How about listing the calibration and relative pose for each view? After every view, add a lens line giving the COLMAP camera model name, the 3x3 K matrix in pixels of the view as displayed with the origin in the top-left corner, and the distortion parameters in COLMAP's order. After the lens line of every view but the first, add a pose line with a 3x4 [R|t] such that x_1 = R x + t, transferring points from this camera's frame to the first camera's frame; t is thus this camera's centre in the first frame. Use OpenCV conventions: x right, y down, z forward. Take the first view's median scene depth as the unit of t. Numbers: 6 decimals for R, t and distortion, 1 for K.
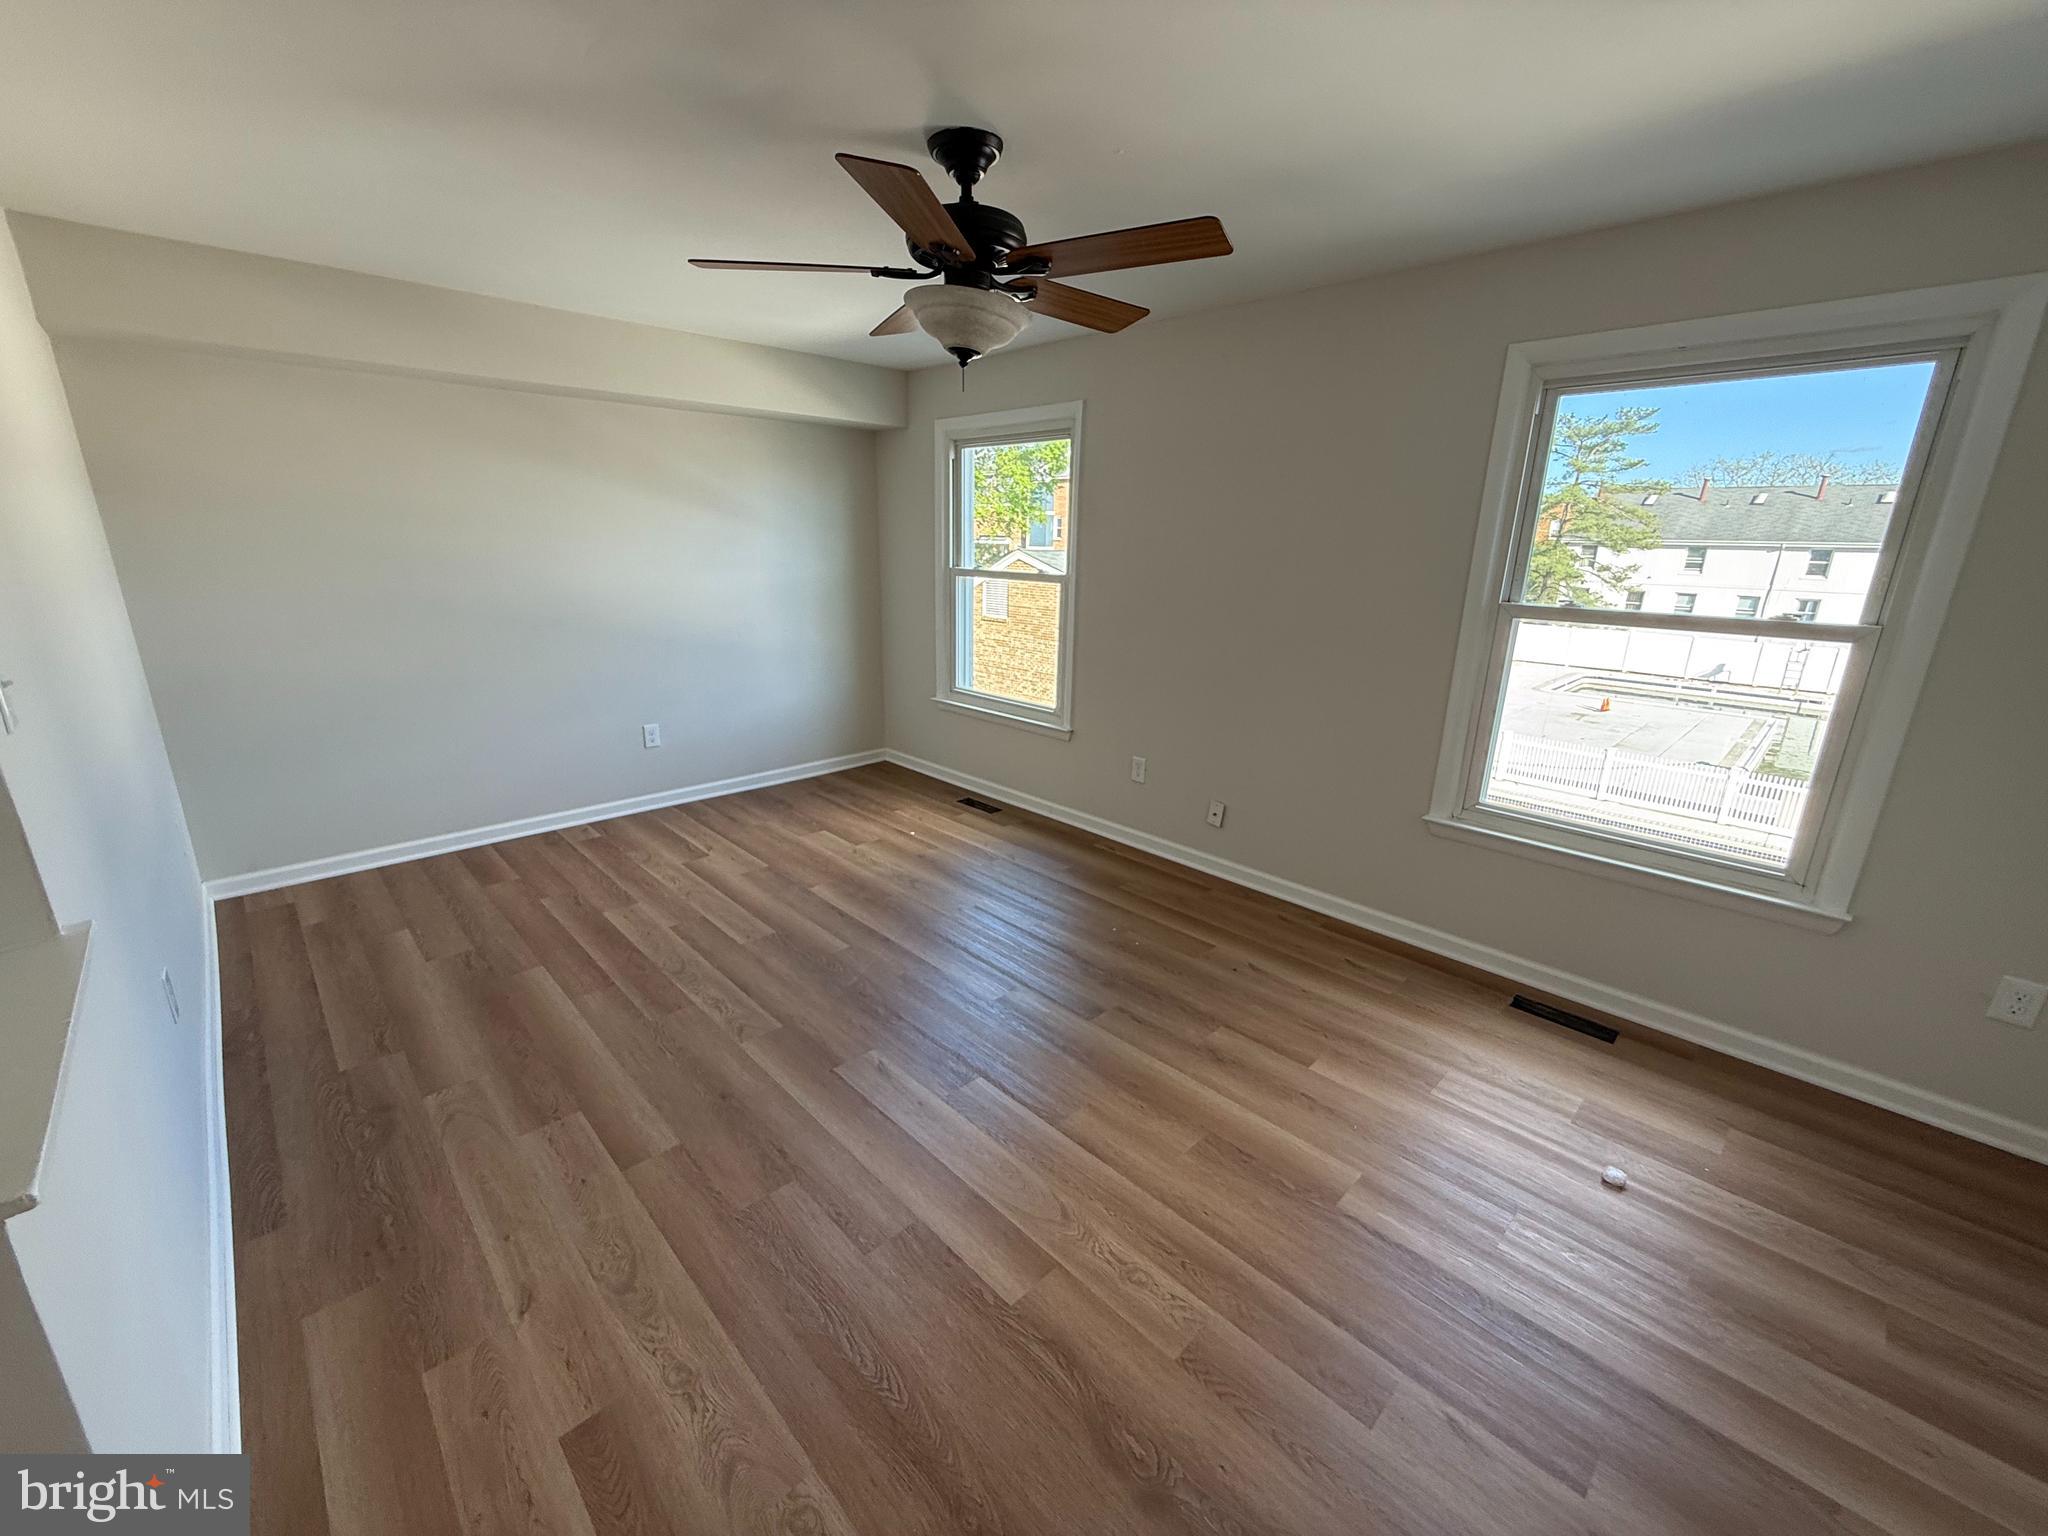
lens RADIAL K [[816.6, 0, 1014.7], [0, 816.6, 768.3], [0, 0, 1]] dist [0.002315, -0.000457]
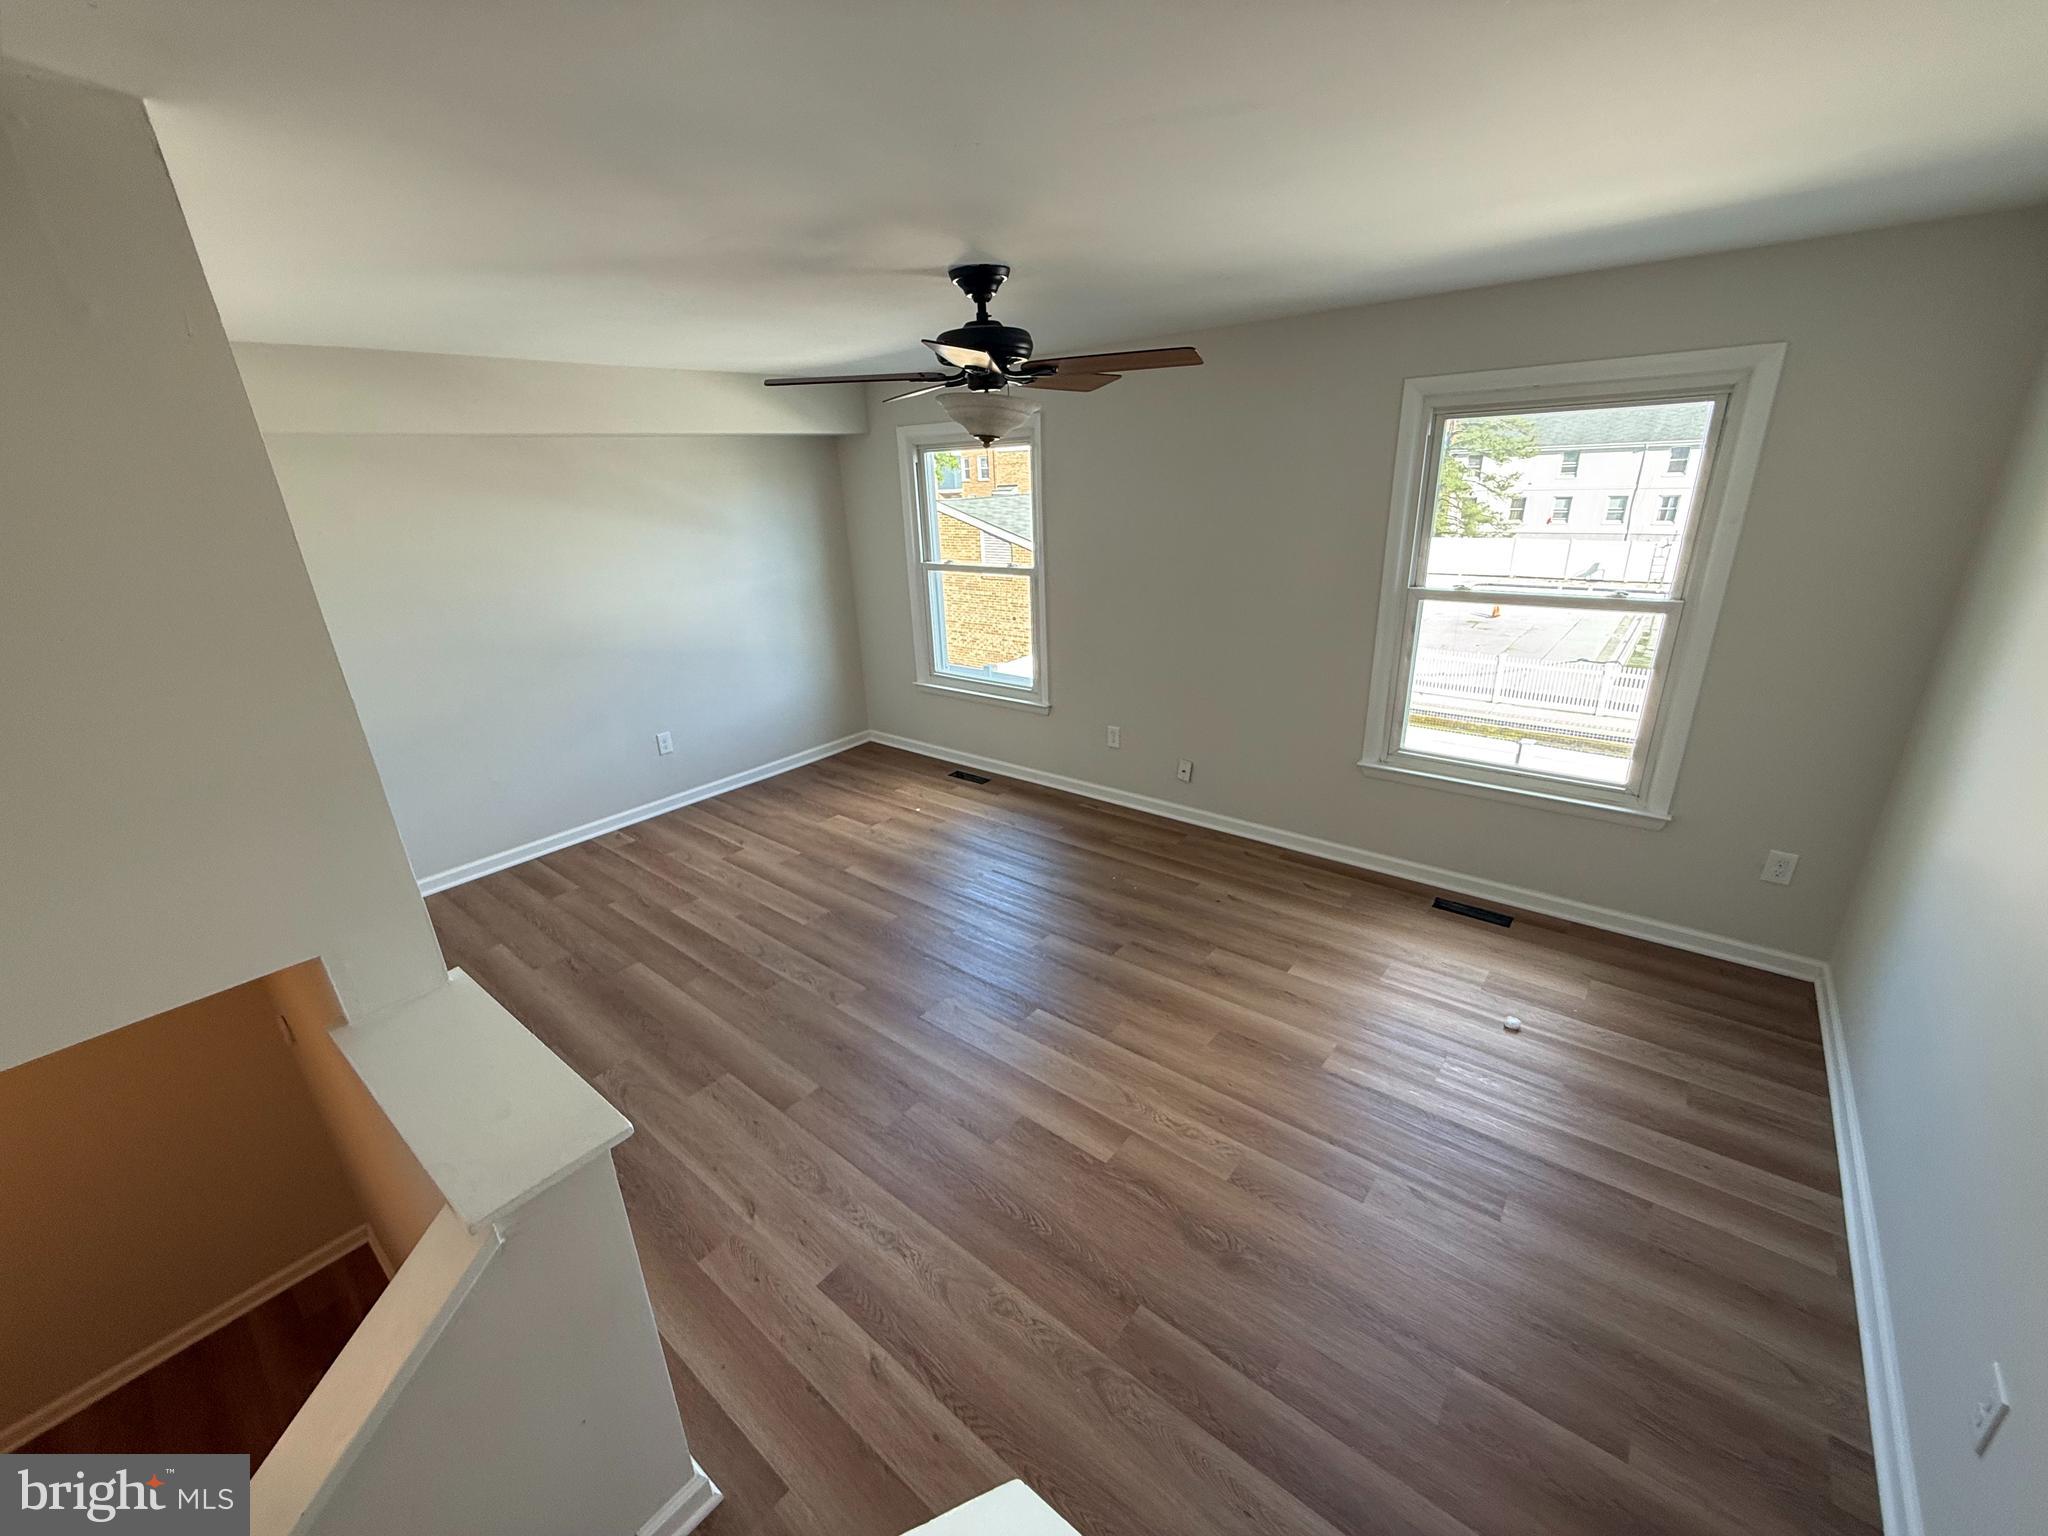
lens RADIAL K [[816.6, 0, 1010.1], [0, 816.6, 767.9], [0, 0, 1]] dist [0.002315, -0.000457]
pose [[0.992301, -0.093934, 0.080715, -0.140580], [0.087996, 0.993351, 0.074229, -0.083321], [-0.087151, -0.066555, 0.993969, -0.210715]]
